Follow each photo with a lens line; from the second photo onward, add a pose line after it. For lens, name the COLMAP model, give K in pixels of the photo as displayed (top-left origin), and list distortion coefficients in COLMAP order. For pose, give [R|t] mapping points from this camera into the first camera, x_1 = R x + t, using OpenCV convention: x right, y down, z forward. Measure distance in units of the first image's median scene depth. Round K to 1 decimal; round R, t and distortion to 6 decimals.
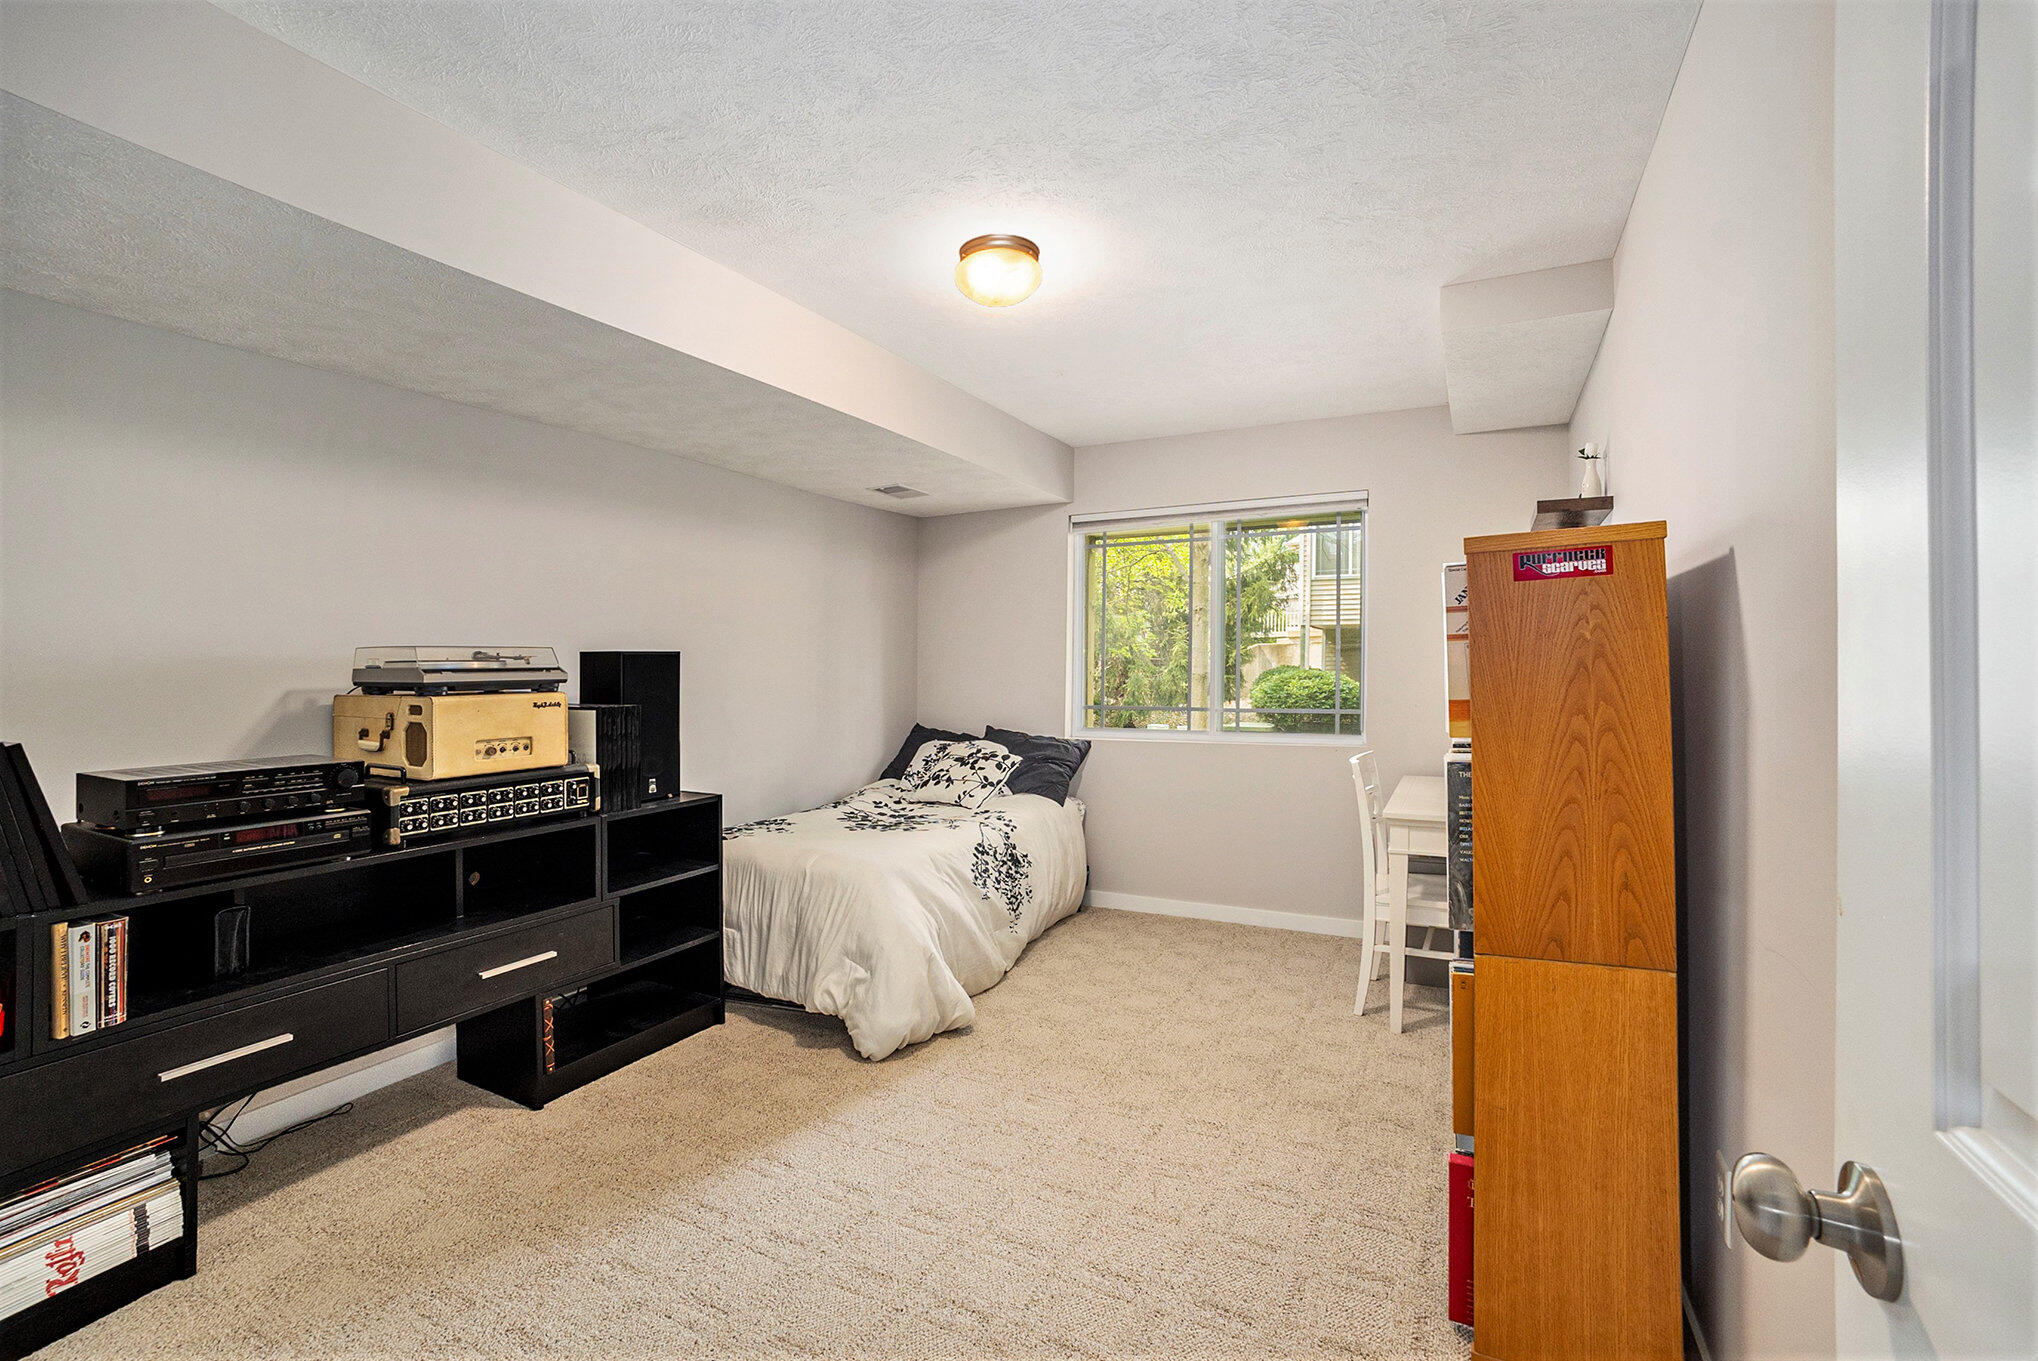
lens RADIAL K [[919.6, 0, 1014.3], [0, 919.6, 666.9], [0, 0, 1]] dist [-0.025636, 0.001671]
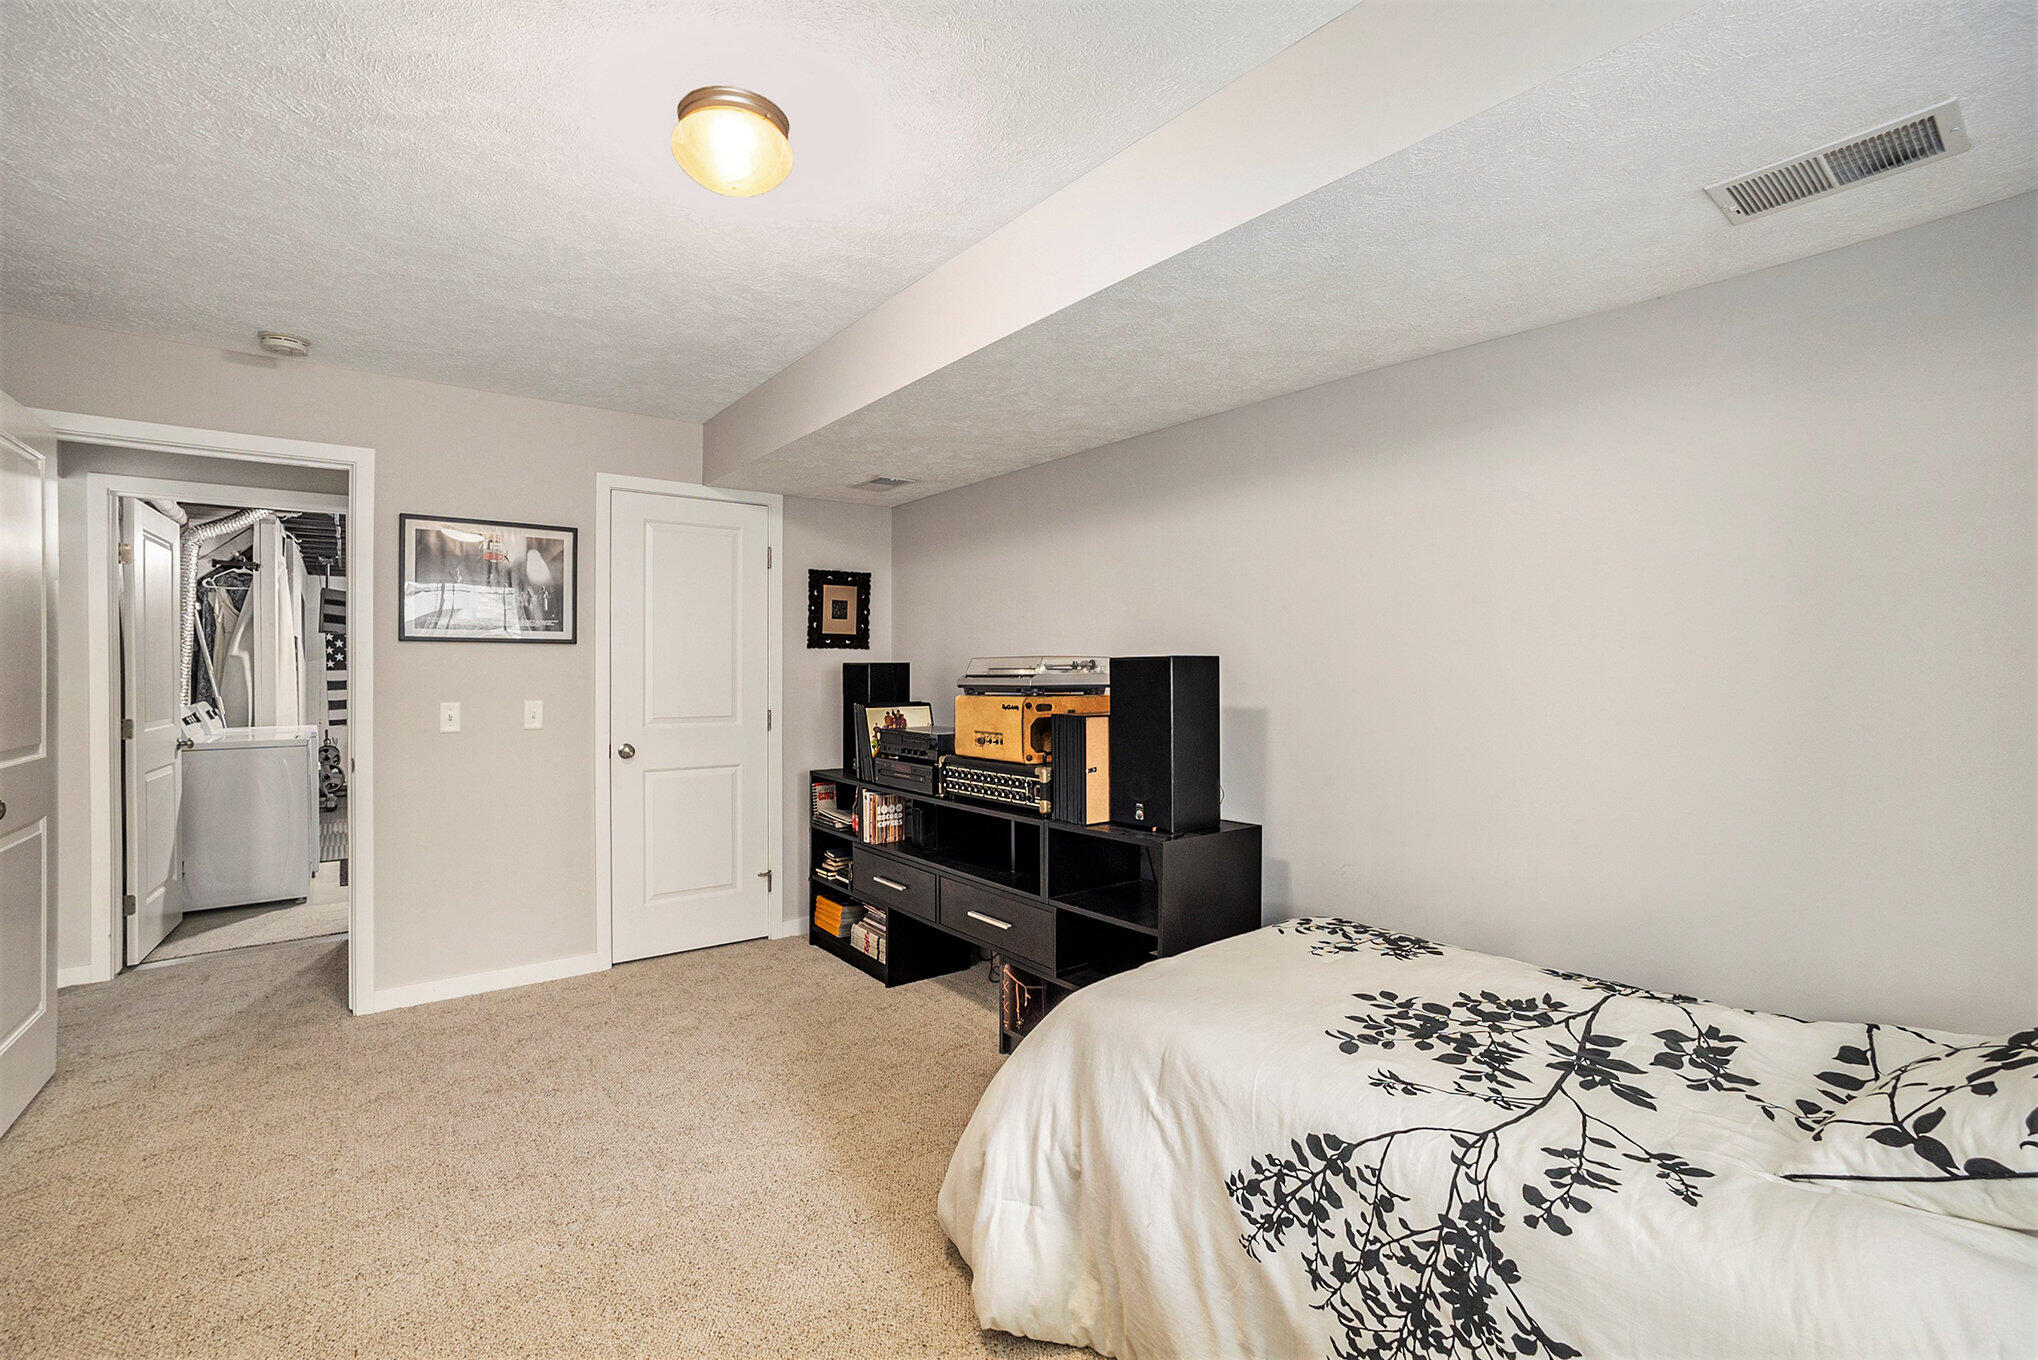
lens RADIAL K [[919.6, 0, 1012.8], [0, 919.6, 681.4], [0, 0, 1]] dist [-0.025636, 0.001671]
pose [[-0.447197, -0.002863, -0.894431, 0.474824], [-0.009433, 0.999954, 0.001515, 0.006551], [0.894386, 0.009115, -0.447204, 1.388338]]
